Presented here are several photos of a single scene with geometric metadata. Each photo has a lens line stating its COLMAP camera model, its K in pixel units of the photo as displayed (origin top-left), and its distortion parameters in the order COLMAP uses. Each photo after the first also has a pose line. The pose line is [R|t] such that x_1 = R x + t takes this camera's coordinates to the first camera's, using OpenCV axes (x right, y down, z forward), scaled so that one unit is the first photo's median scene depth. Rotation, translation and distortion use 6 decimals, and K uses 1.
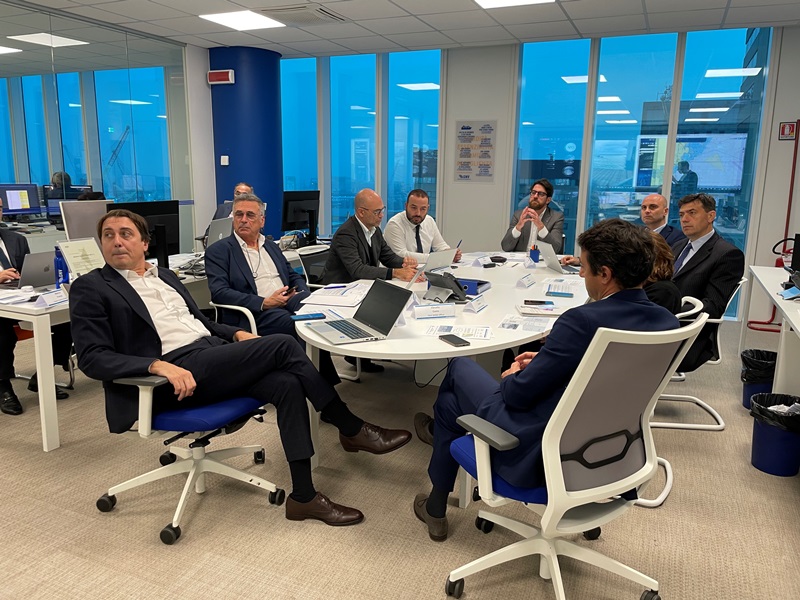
lens RADIAL K [[612.6, 0, 403.6], [0, 612.6, 298.0], [0, 0, 1]] dist [0.010785, -0.003845]
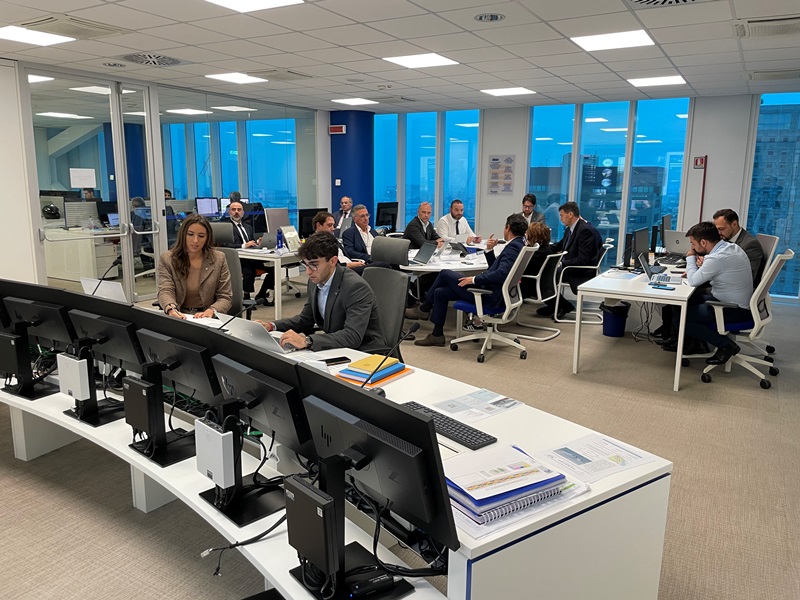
lens RADIAL K [[612.6, 0, 398.7], [0, 612.6, 302.1], [0, 0, 1]] dist [0.010785, -0.003845]
pose [[0.991455, 0.018965, -0.129065, 0.068018], [-0.019600, 0.999801, -0.003651, 0.083198], [0.128971, 0.006150, 0.991629, -0.525839]]
